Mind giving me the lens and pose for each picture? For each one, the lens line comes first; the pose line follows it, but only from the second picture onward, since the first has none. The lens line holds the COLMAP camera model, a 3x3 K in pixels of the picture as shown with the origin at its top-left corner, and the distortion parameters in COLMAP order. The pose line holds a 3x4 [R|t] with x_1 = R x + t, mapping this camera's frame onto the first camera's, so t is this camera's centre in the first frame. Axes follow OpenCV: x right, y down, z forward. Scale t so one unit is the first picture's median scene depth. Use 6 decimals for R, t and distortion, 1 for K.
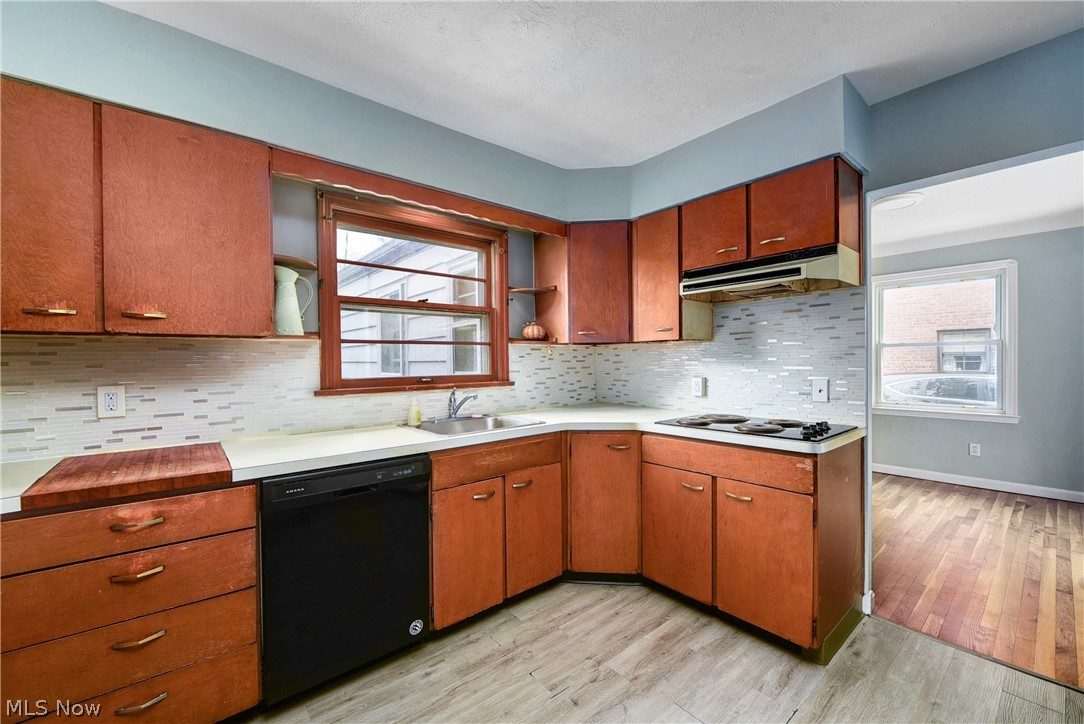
lens RADIAL K [[432.4, 0, 536.5], [0, 432.4, 366.1], [0, 0, 1]] dist [-0.008504, -0.001484]
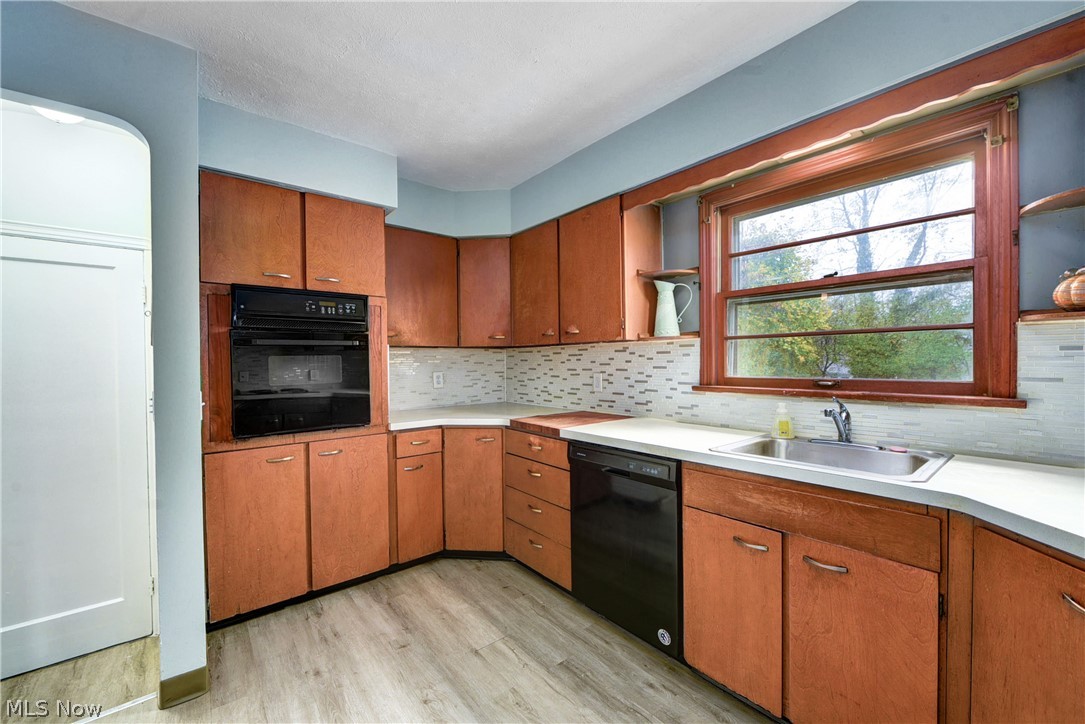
lens RADIAL K [[432.8, 0, 542.9], [0, 432.8, 362.4], [0, 0, 1]] dist [-0.008504, -0.001484]
pose [[-0.001525, 0.015992, -0.999871, 0.597272], [-0.001372, 0.999871, 0.015994, -0.018839], [0.999998, 0.001396, -0.001503, 0.648739]]
